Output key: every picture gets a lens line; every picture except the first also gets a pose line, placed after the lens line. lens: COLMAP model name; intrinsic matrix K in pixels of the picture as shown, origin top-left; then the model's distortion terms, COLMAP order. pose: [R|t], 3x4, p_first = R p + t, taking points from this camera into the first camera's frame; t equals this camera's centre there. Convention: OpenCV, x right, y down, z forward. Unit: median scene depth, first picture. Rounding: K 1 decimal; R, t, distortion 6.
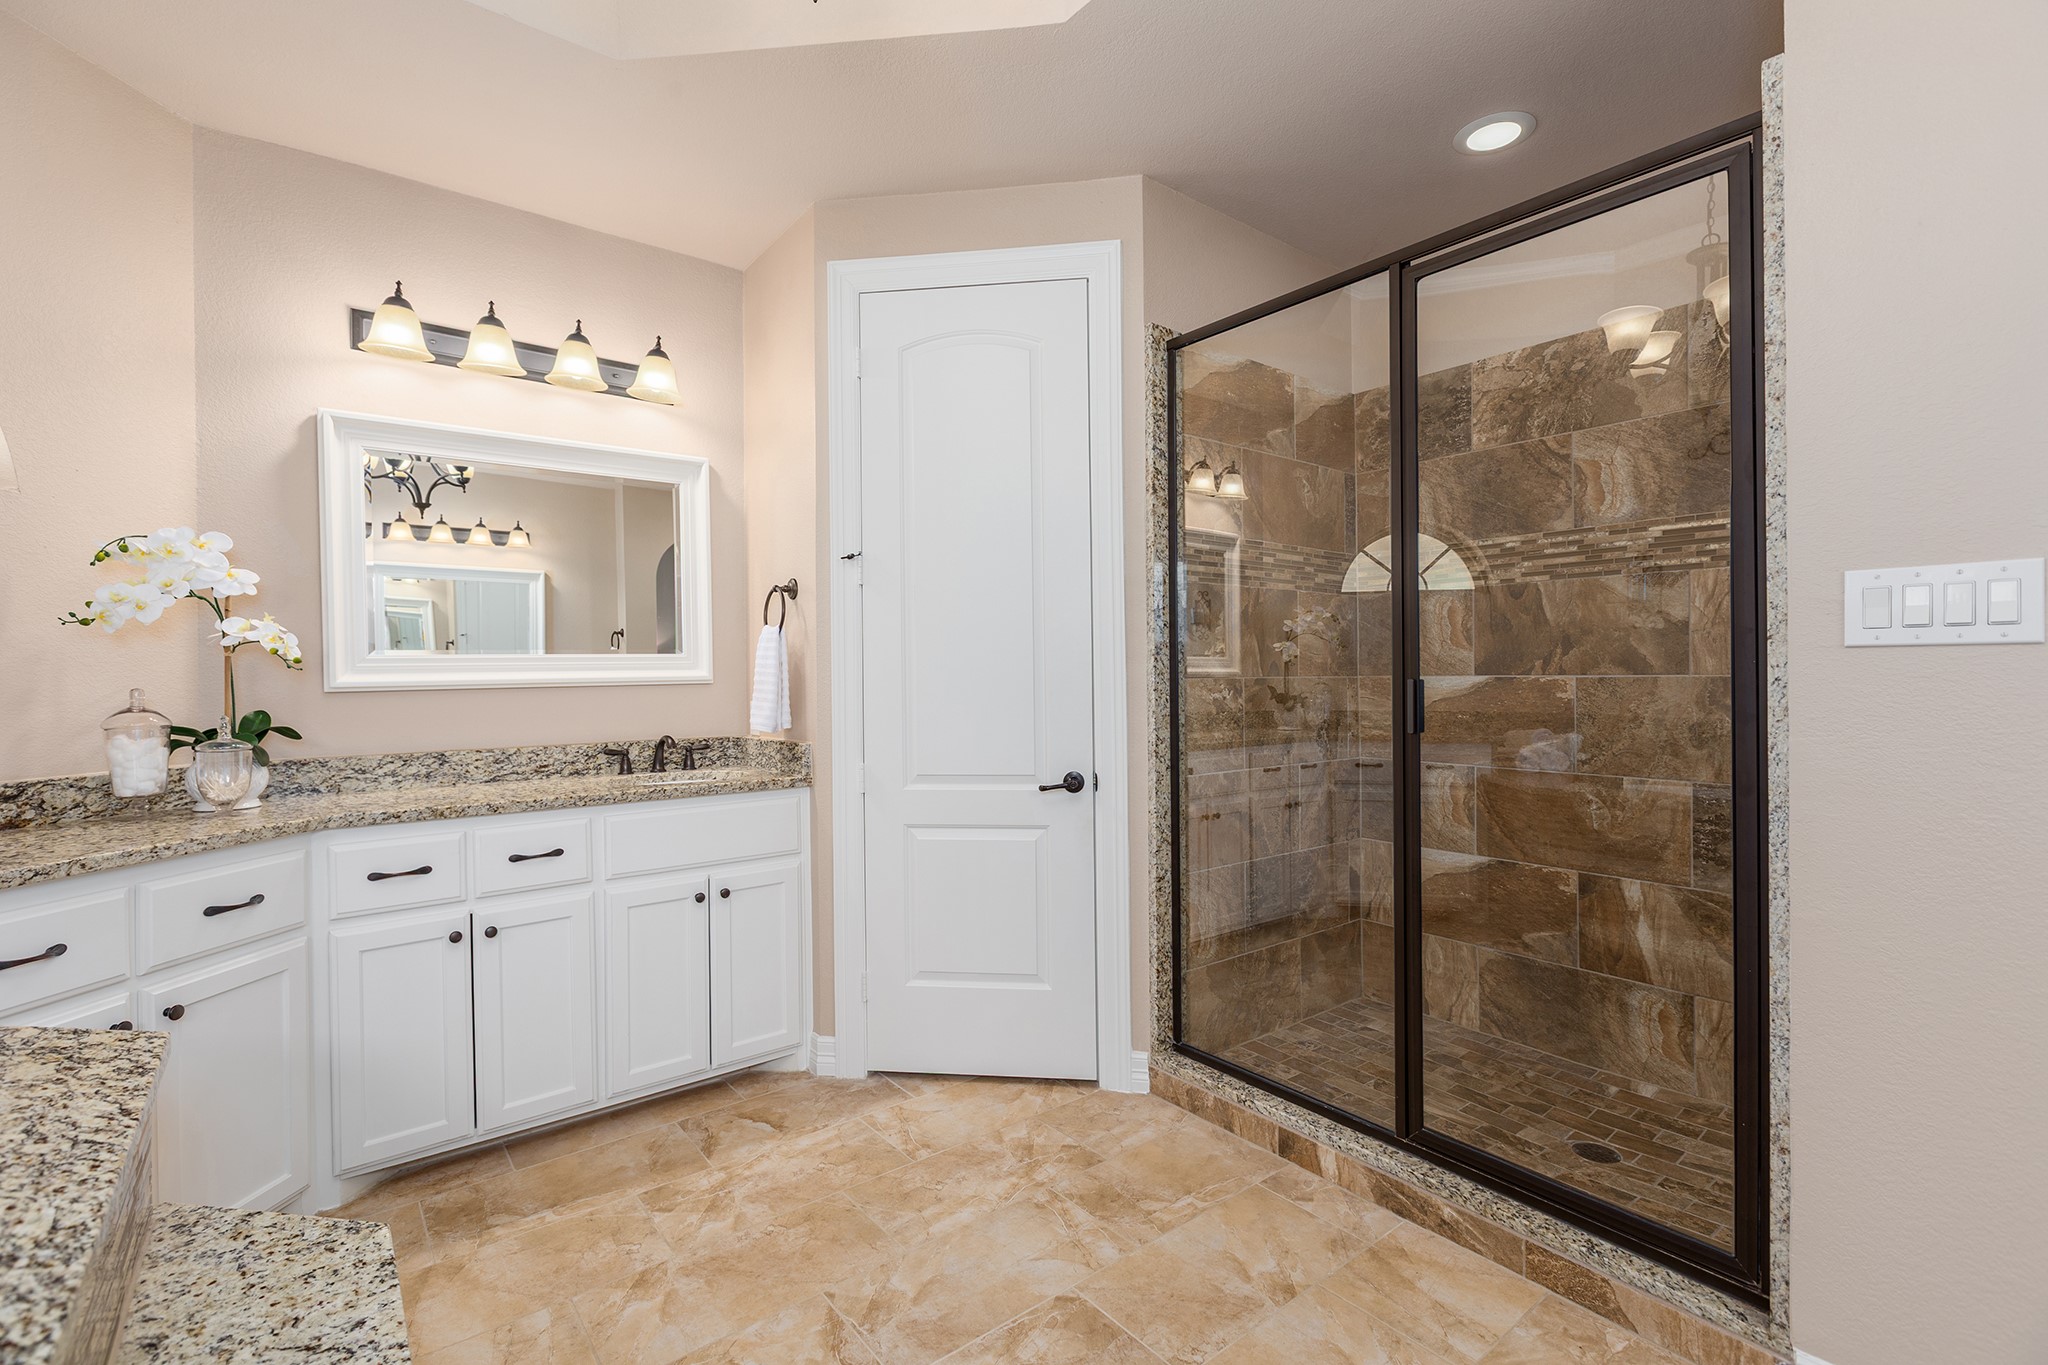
lens RADIAL K [[909.8, 0, 1022.6], [0, 909.8, 675.7], [0, 0, 1]] dist [0.003654, 0.001479]
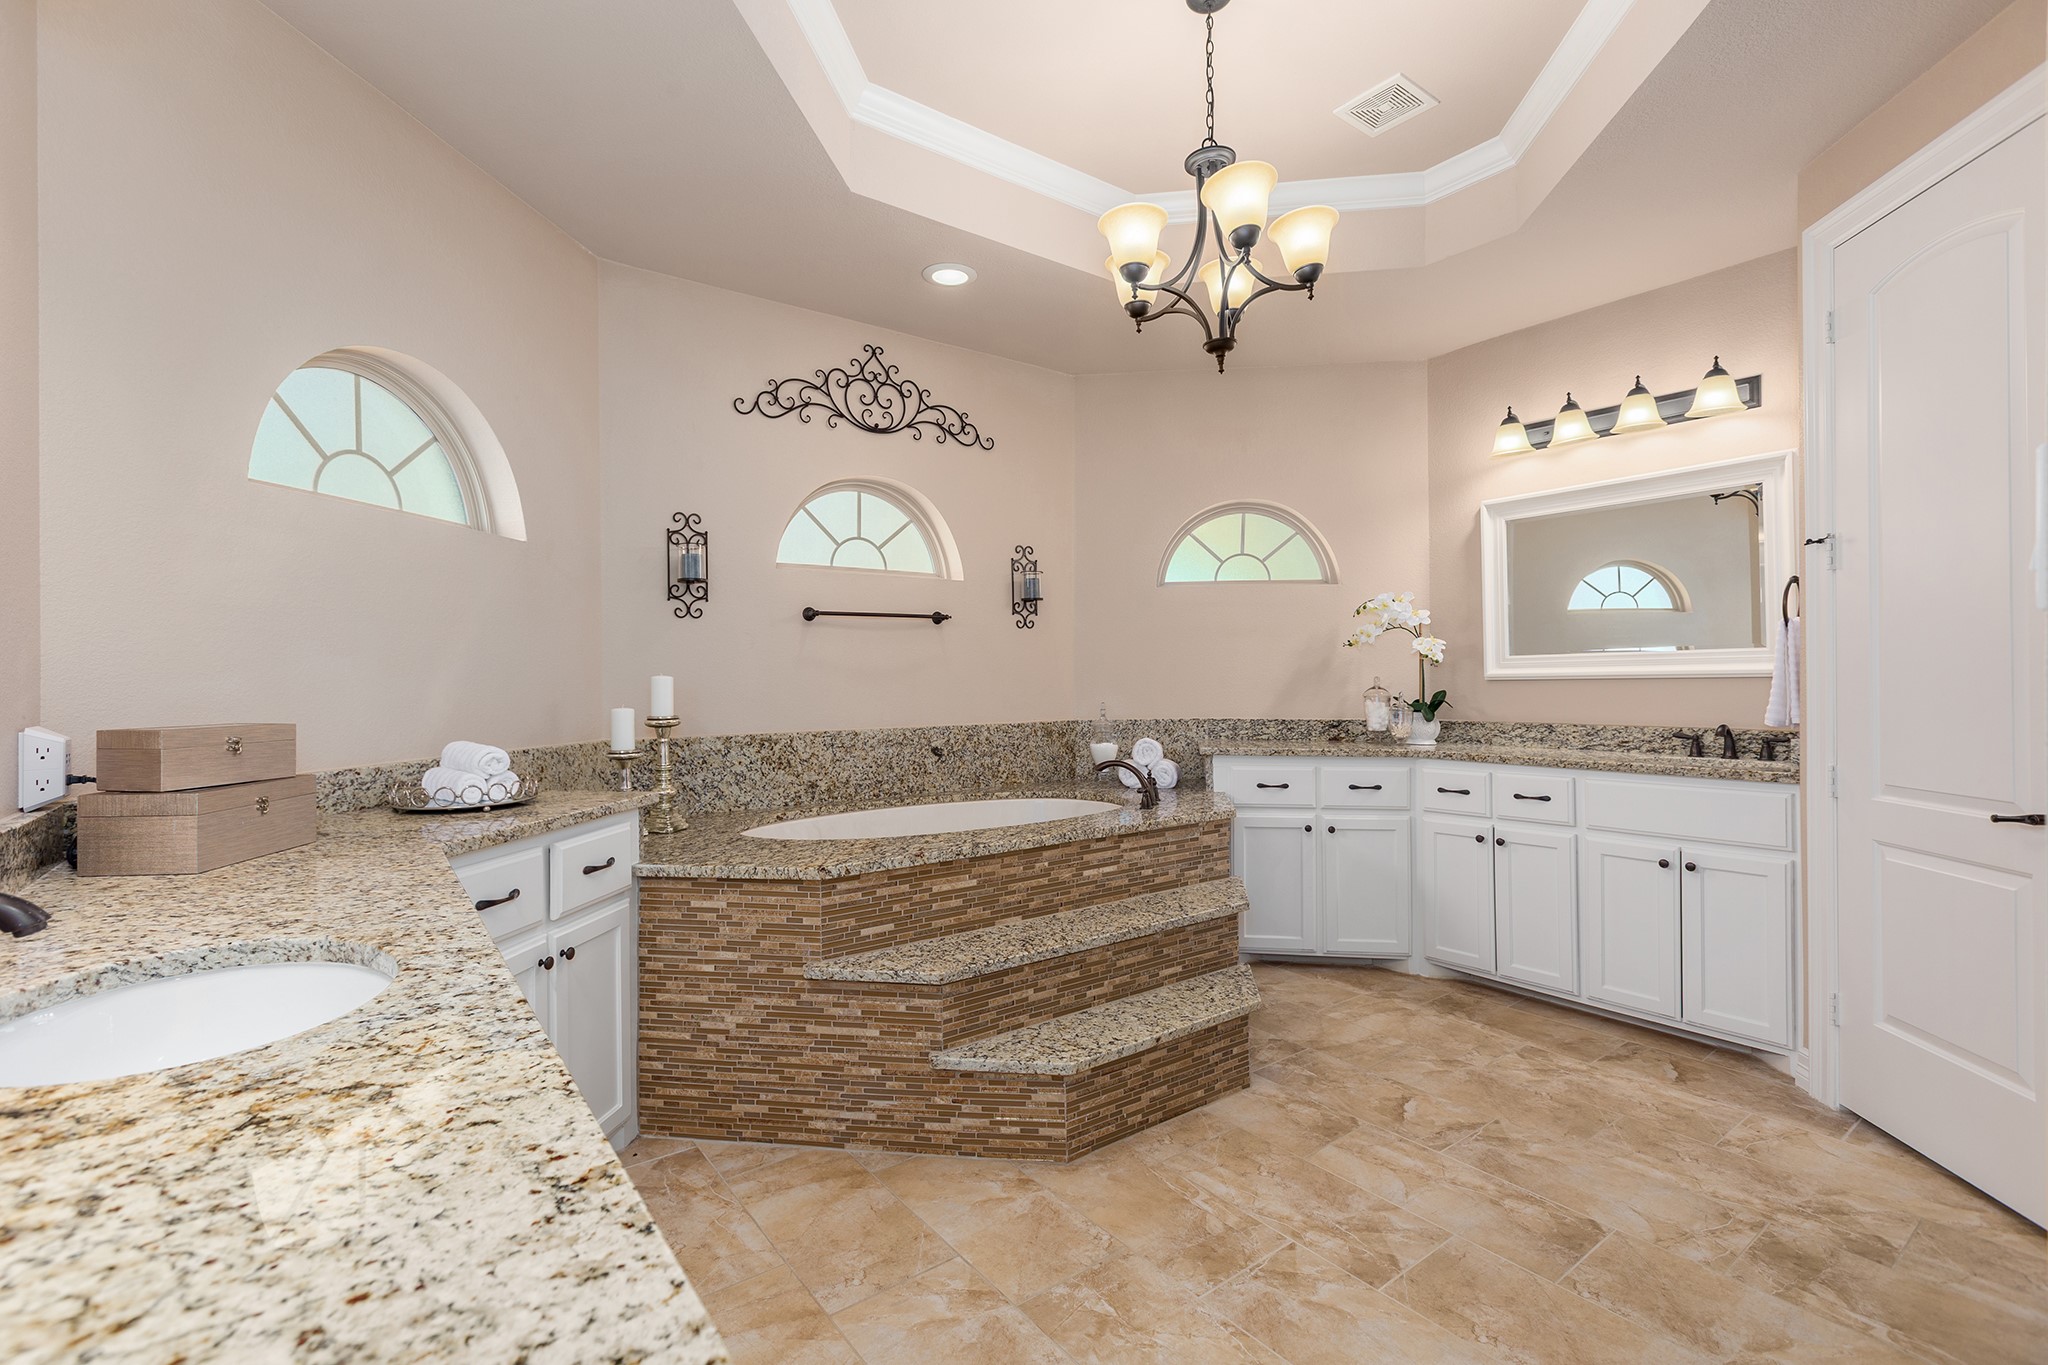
lens RADIAL K [[909.8, 0, 1021.8], [0, 909.8, 685.6], [0, 0, 1]] dist [0.003654, 0.001479]
pose [[-0.013318, 0.016867, -0.999769, 0.781958], [0.004378, 0.999849, 0.016810, -0.002134], [0.999902, -0.004153, -0.013390, 0.206875]]
